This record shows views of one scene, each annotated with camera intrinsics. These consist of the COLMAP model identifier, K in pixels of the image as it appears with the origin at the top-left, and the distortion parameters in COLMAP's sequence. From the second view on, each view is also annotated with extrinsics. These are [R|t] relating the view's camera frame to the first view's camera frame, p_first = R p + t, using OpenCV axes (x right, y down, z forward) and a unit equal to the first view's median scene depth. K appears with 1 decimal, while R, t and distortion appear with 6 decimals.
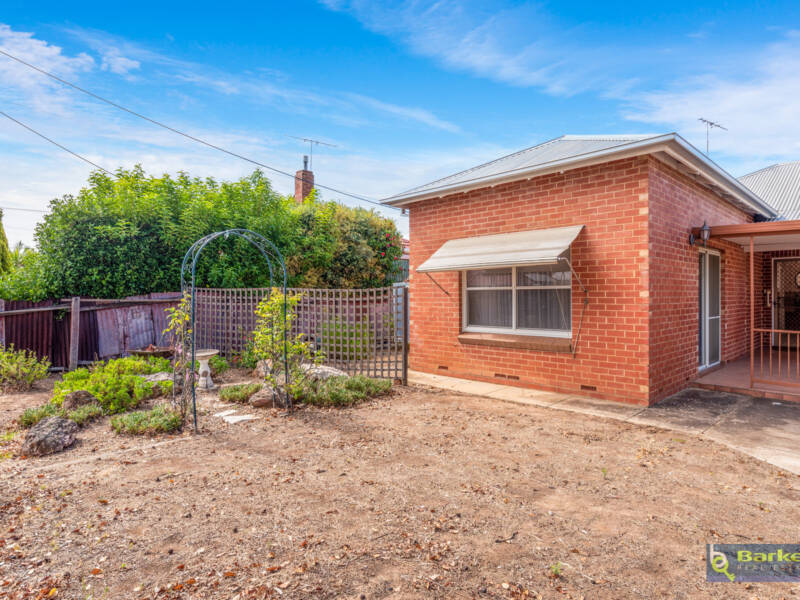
lens RADIAL K [[475.5, 0, 400.0], [0, 475.5, 300.0], [0, 0, 1]] dist [-0.002113, -0.000645]
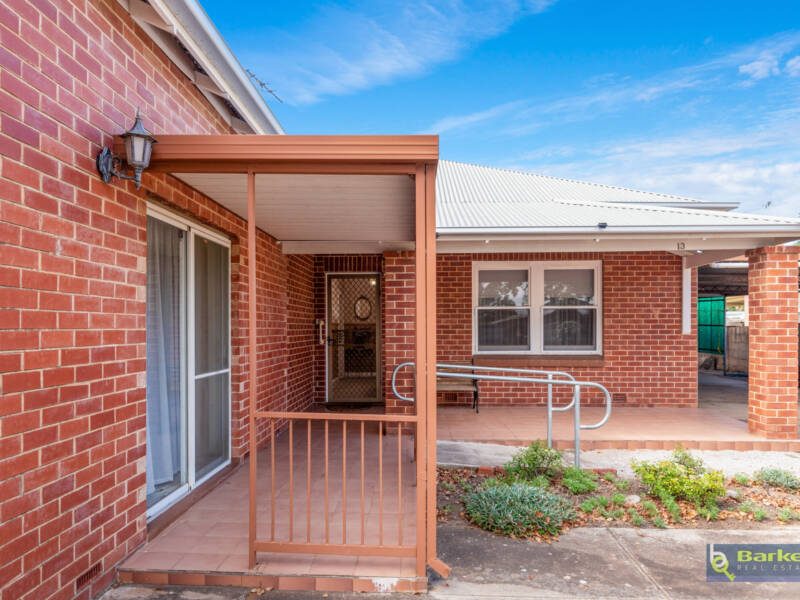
lens RADIAL K [[554.6, 0, 399.8], [0, 554.6, 329.7], [0, 0, 1]] dist [0.000477, -0.000342]
pose [[0.720775, -0.000754, 0.693169, 0.468229], [0.005590, 0.999973, -0.004725, -0.003289], [-0.693147, 0.007281, 0.720760, 0.537392]]
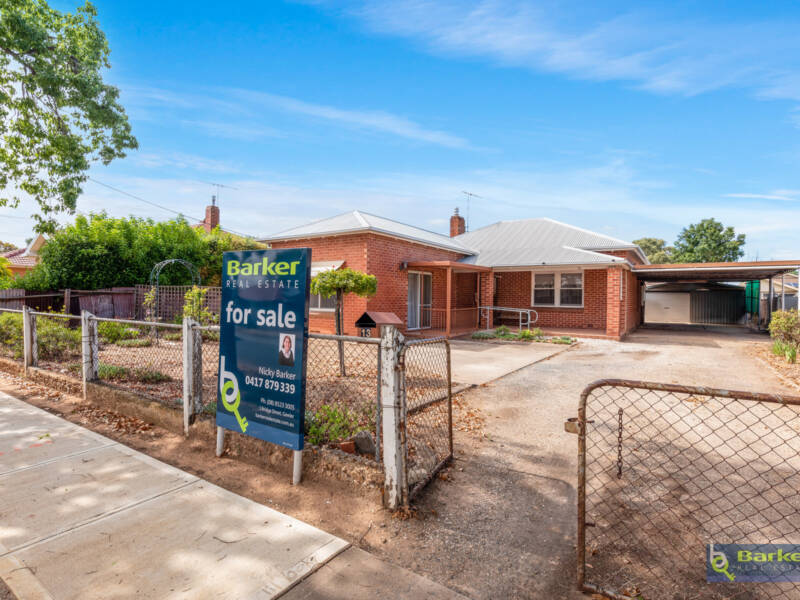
lens RADIAL K [[426.7, 0, 400.0], [0, 426.7, 300.0], [0, 0, 1]] dist [0.000109, -0.000863]
pose [[0.977363, 0.014046, 0.211102, 0.191610], [-0.013641, 0.999901, -0.003376, 0.025855], [-0.211129, 0.000420, 0.977458, -0.868256]]
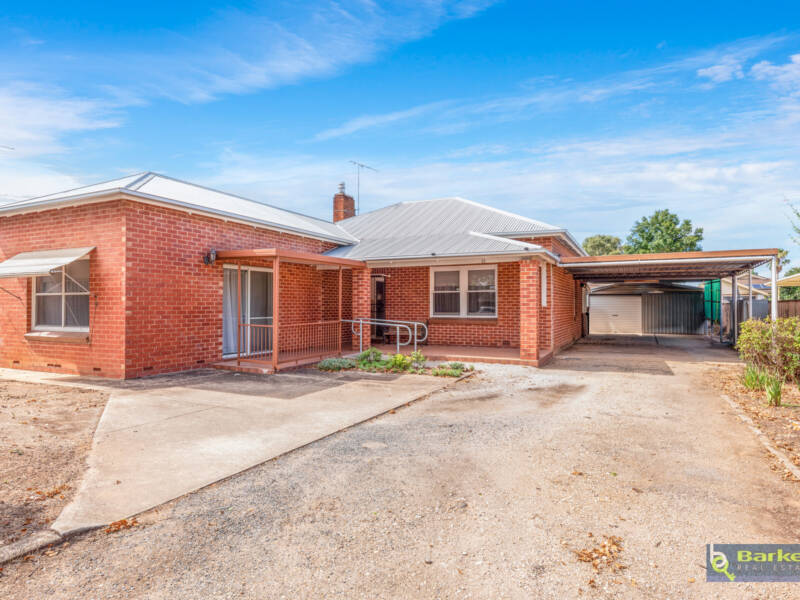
lens RADIAL K [[497.0, 0, 400.0], [0, 497.0, 300.0], [0, 0, 1]] dist [0.001668, 0.000311]
pose [[0.941524, 0.007088, 0.336871, 0.629645], [-0.000023, 0.999780, -0.020970, 0.017870], [-0.336946, 0.019736, 0.941317, -0.516555]]
